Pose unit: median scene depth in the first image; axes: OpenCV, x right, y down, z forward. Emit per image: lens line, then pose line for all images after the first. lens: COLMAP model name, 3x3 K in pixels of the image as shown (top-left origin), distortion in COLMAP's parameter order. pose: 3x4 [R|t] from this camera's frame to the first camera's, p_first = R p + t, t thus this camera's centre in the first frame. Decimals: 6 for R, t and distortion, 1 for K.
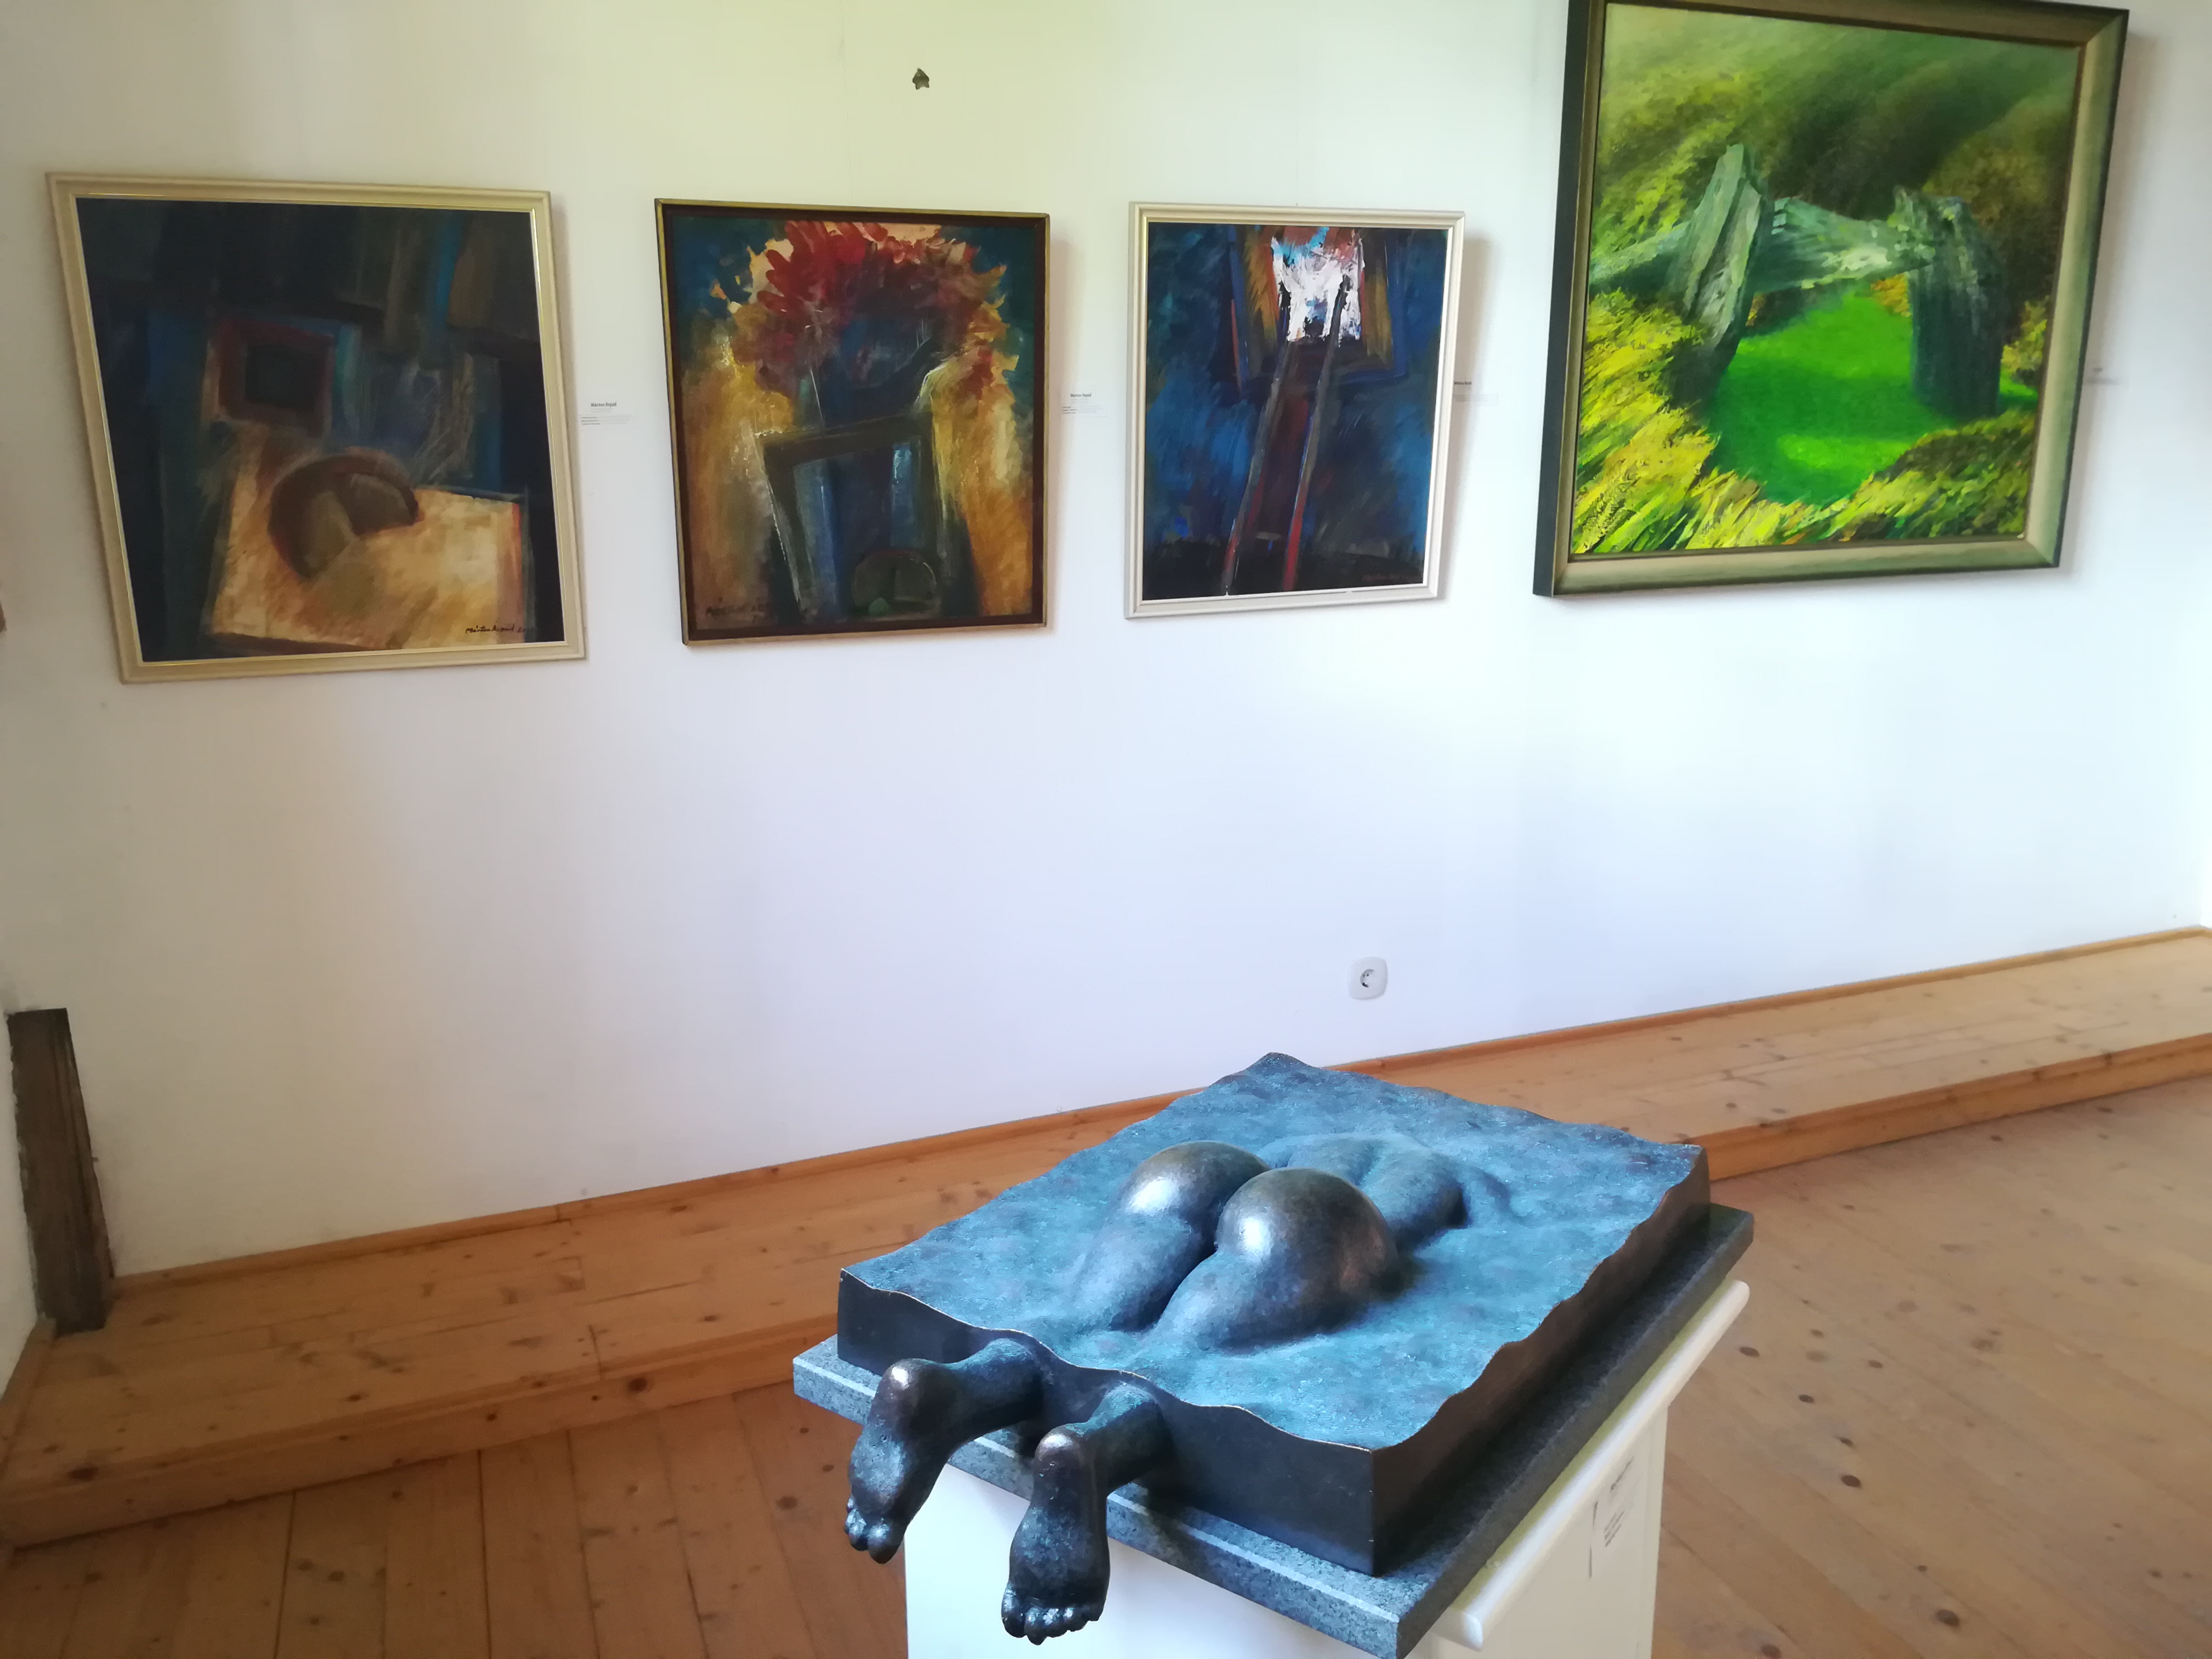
lens RADIAL K [[1720.2, 0, 1106.2], [0, 1720.2, 842.3], [0, 0, 1]] dist [0.057949, -0.082553]
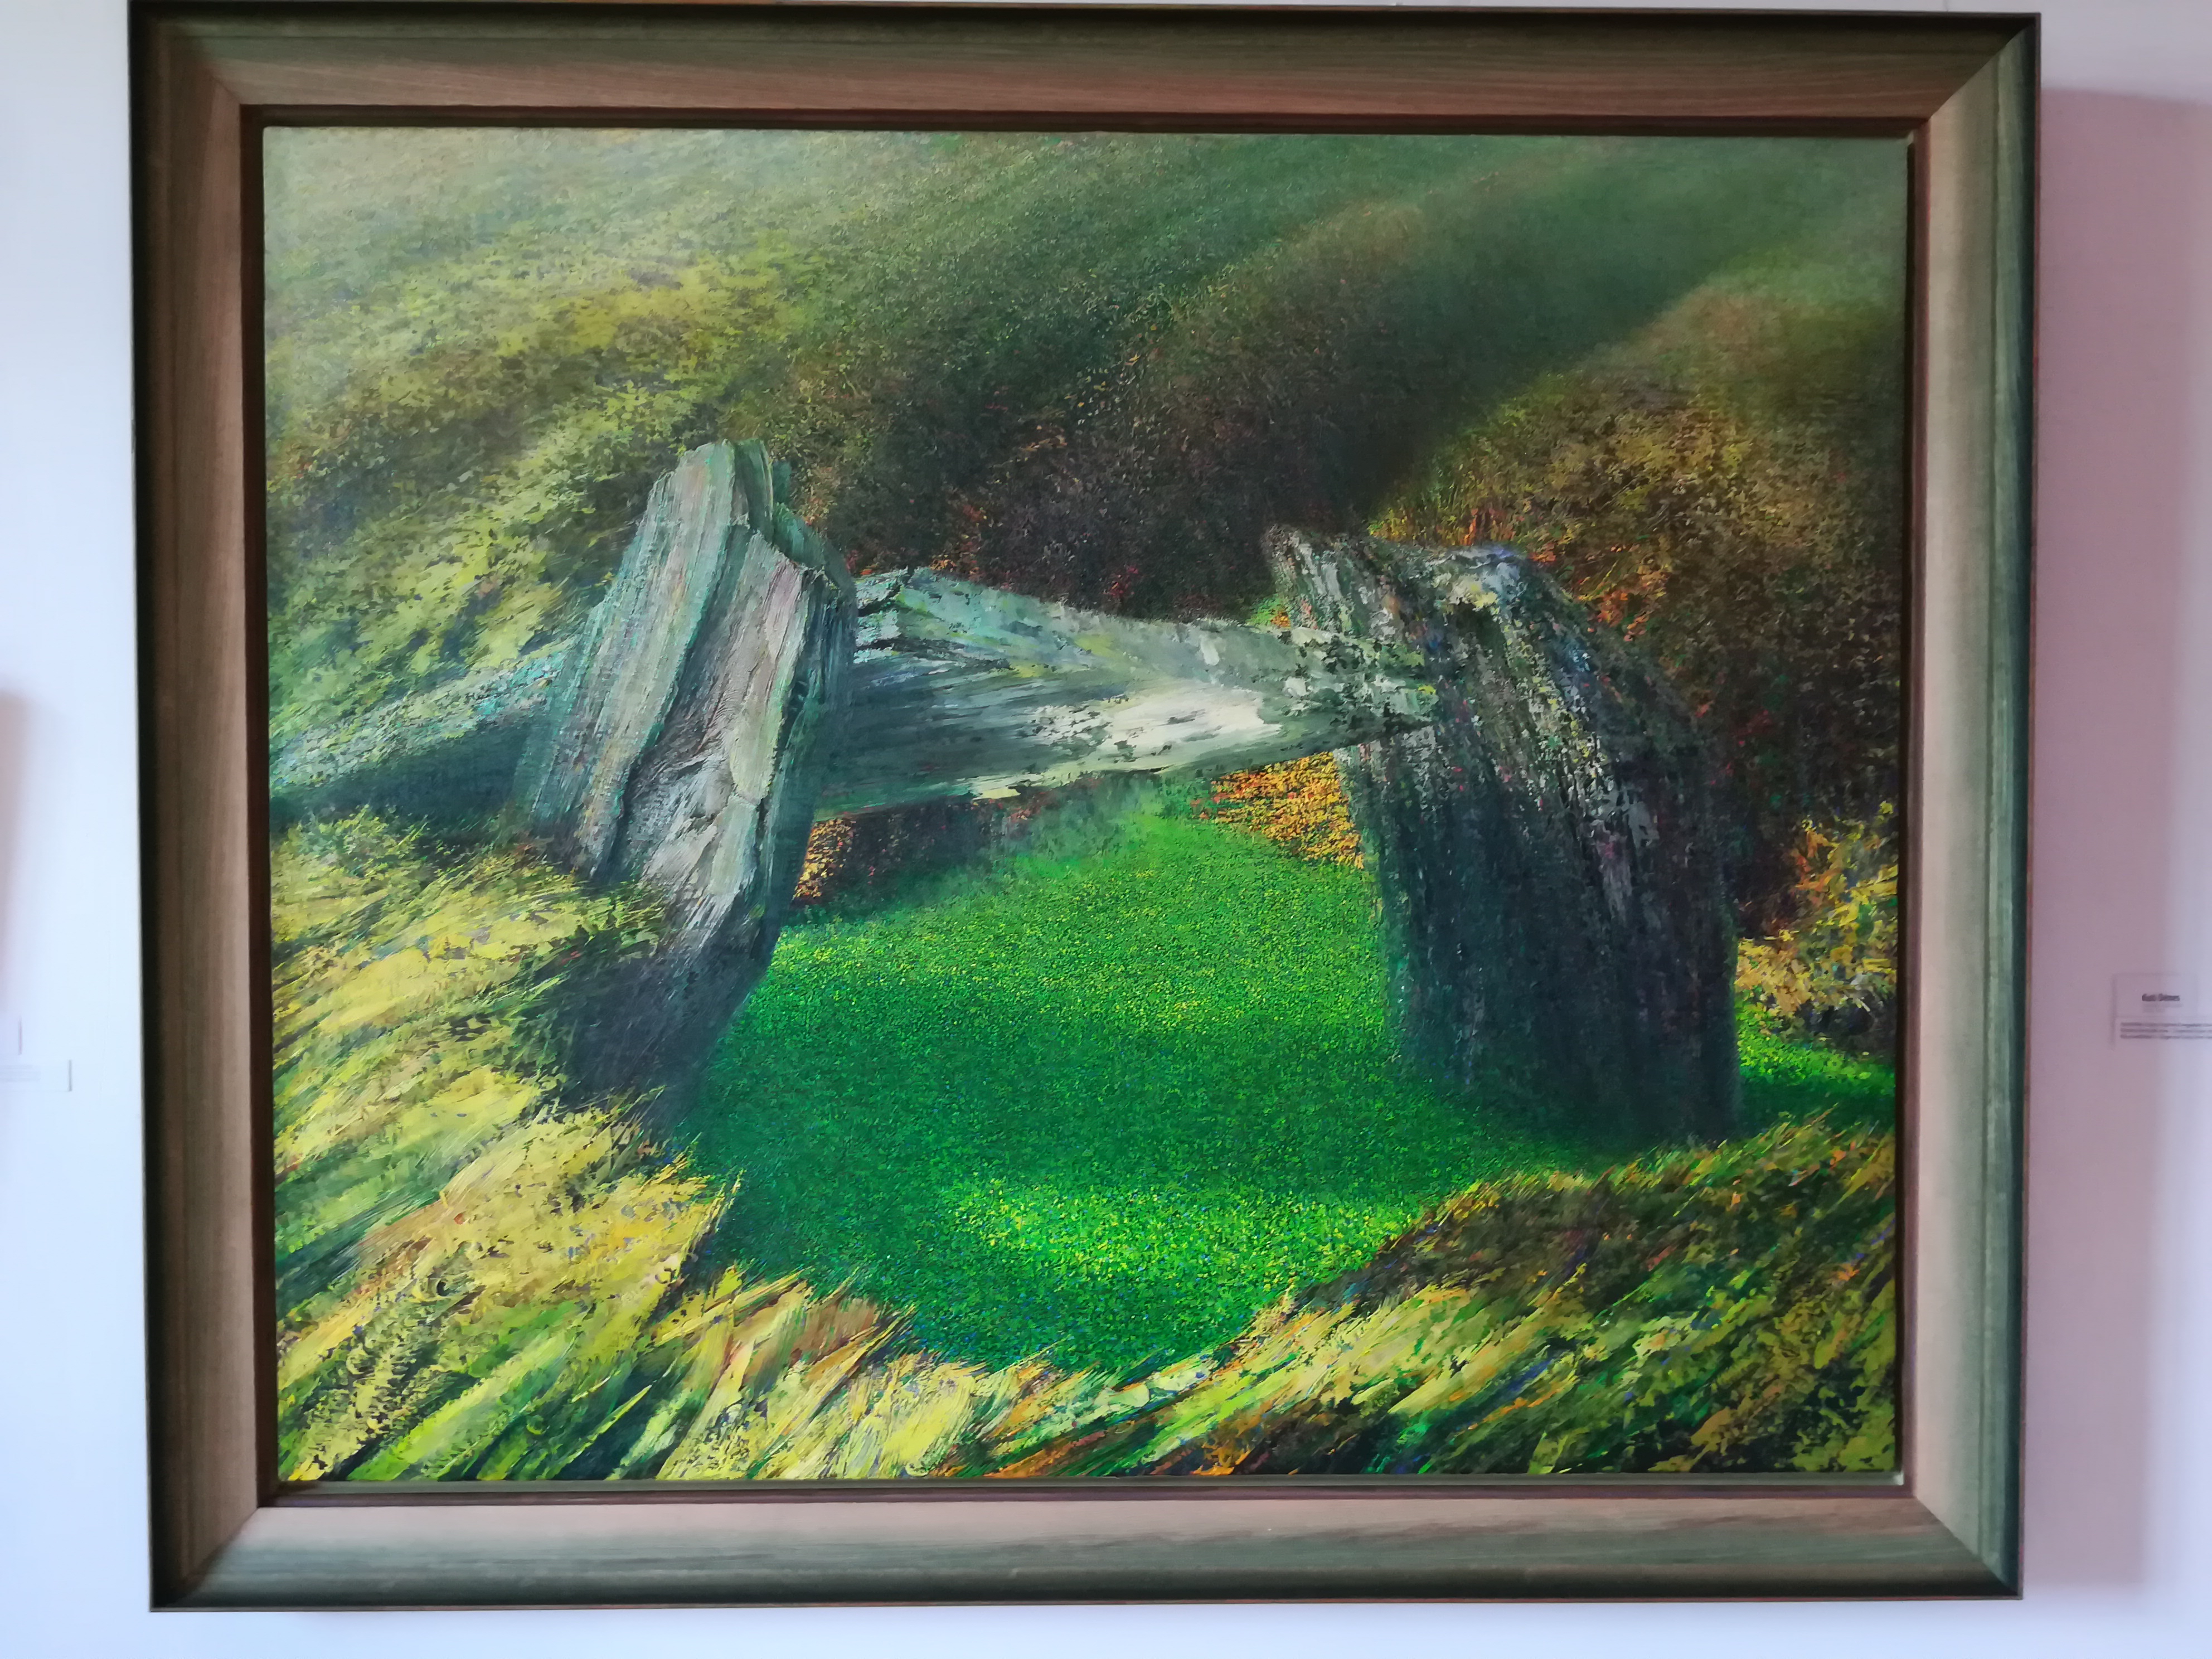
lens RADIAL K [[1720.2, 0, 1105.2], [0, 1720.2, 839.0], [0, 0, 1]] dist [0.057949, -0.082553]
pose [[0.930926, 0.012304, -0.364999, 0.632343], [-0.093931, 0.973876, -0.206741, -0.267284], [0.352921, 0.226745, 0.907763, 0.763906]]
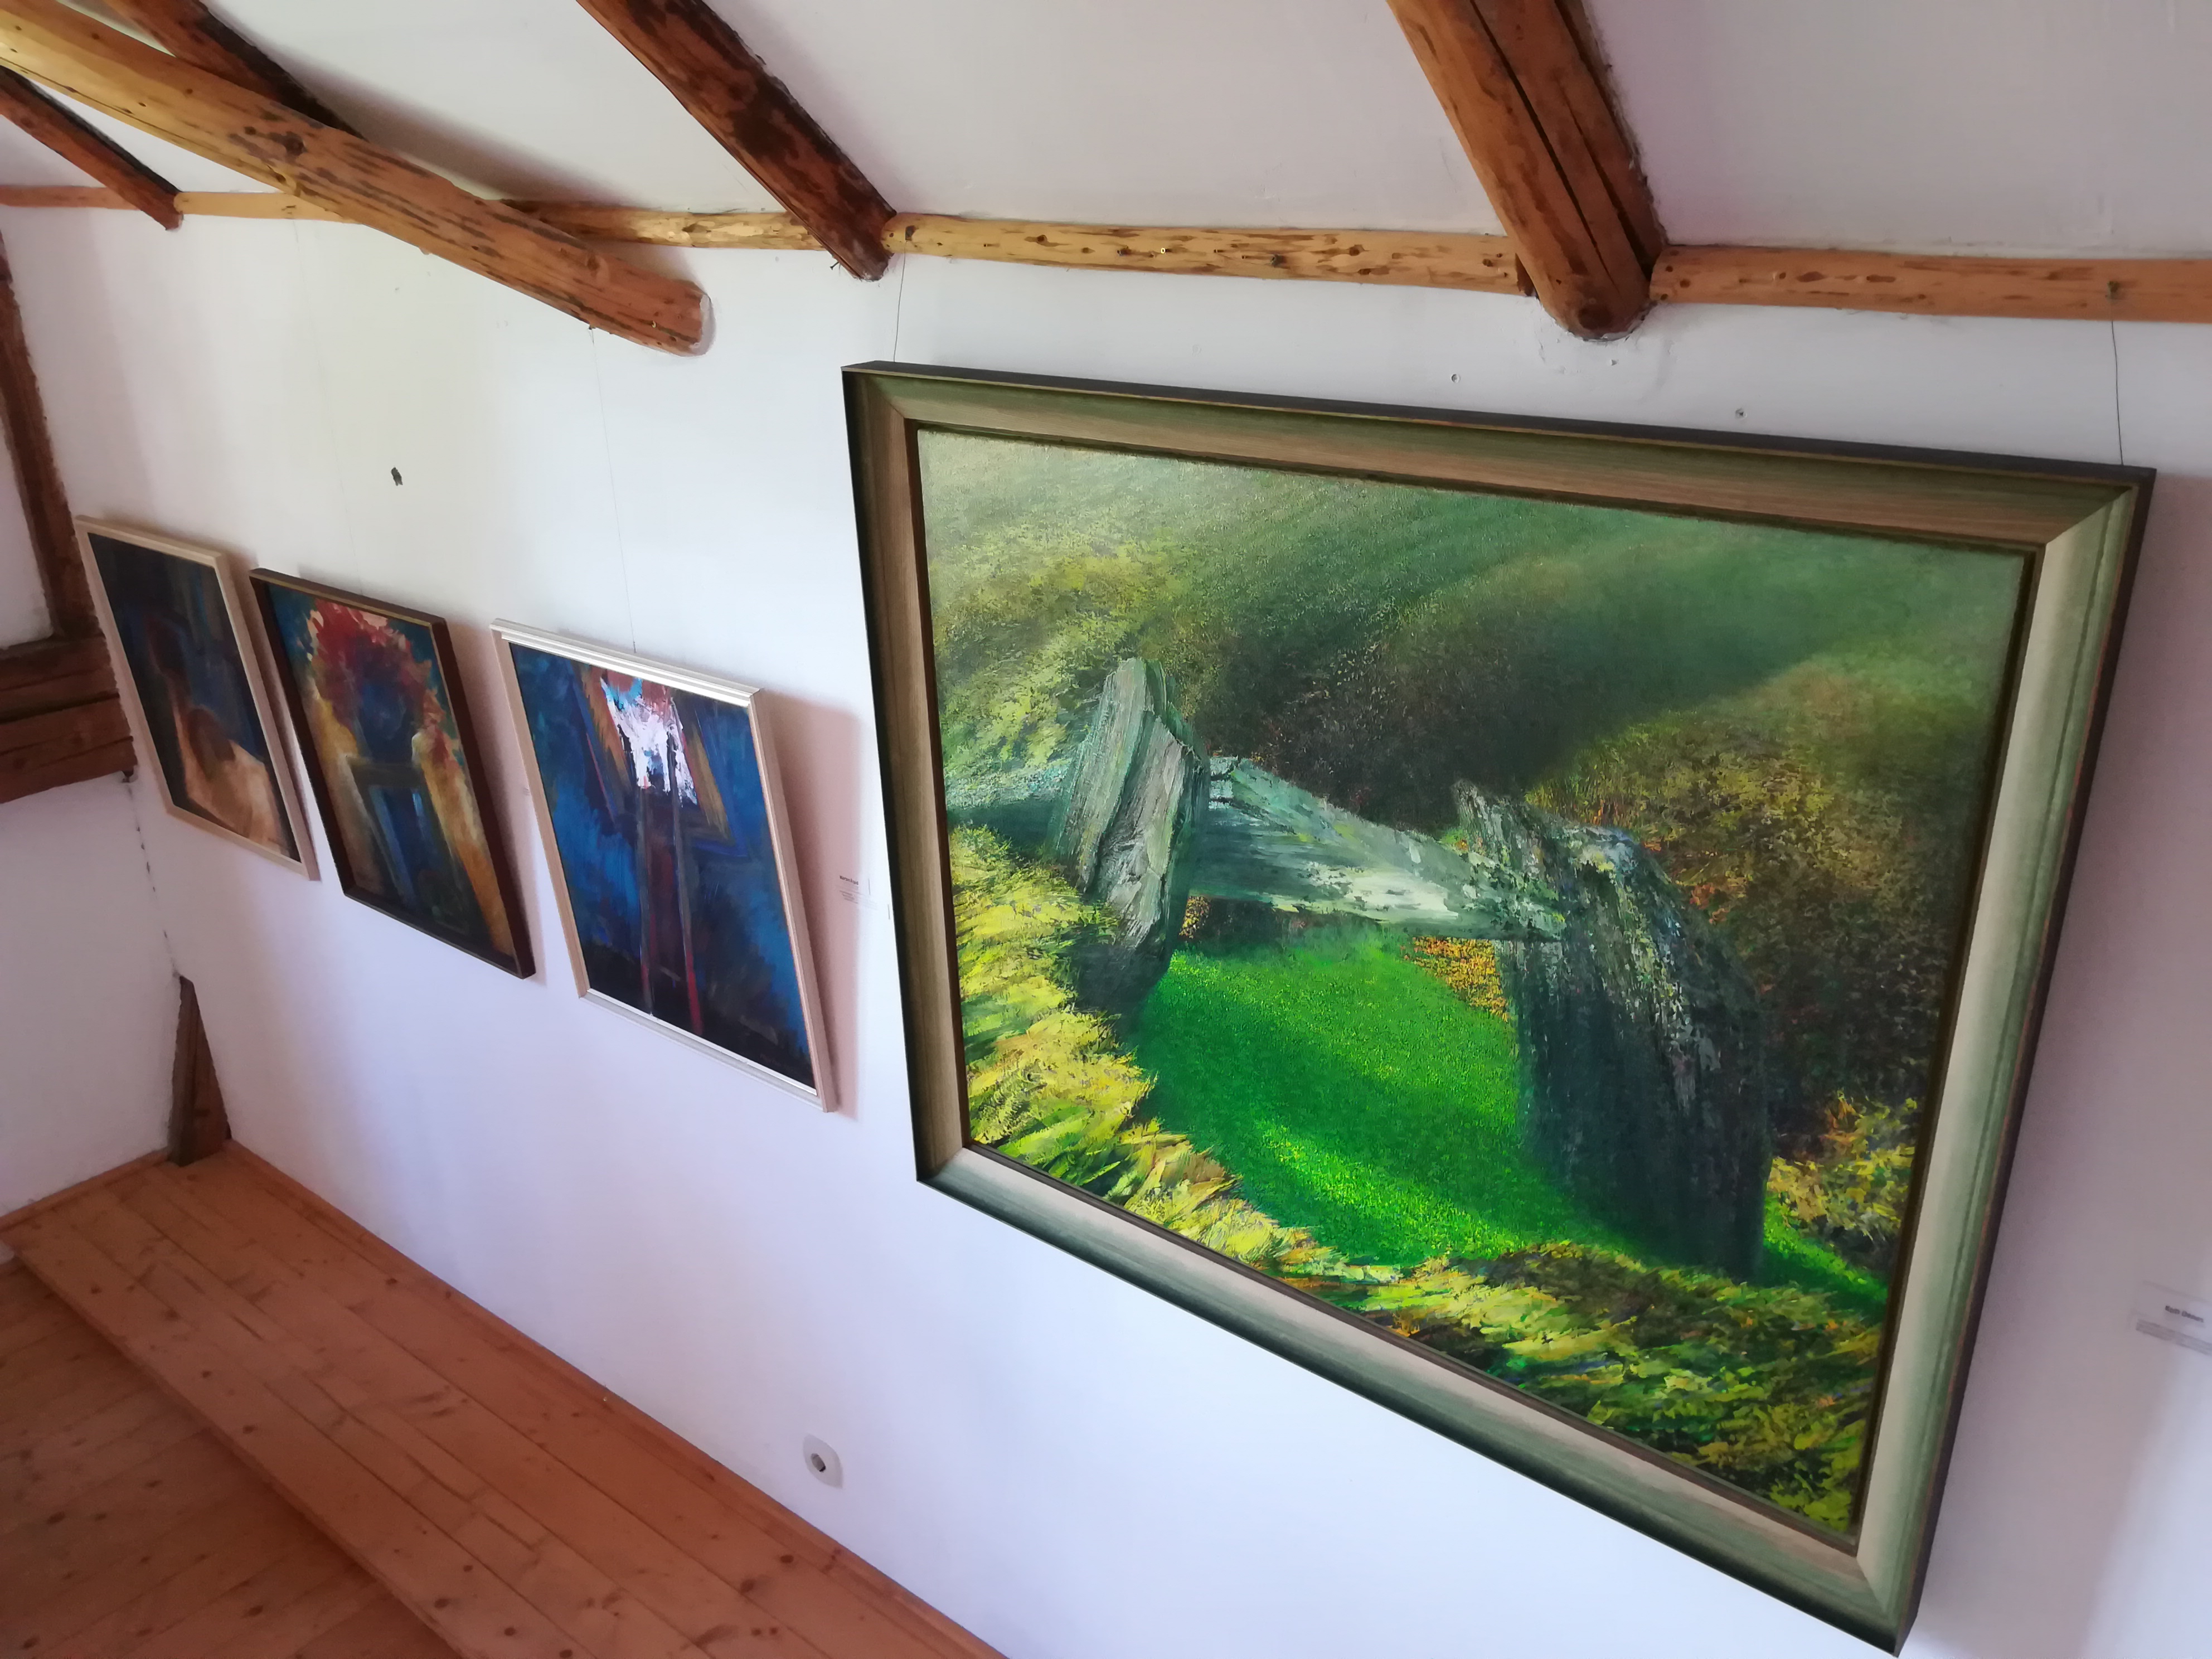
lens RADIAL K [[1720.2, 0, 1108.5], [0, 1720.2, 836.2], [0, 0, 1]] dist [0.057949, -0.082553]
pose [[0.477558, 0.334675, -0.812362, 0.925748], [-0.186463, 0.942153, 0.278531, -0.548214], [0.858586, 0.018461, 0.512337, 0.751708]]
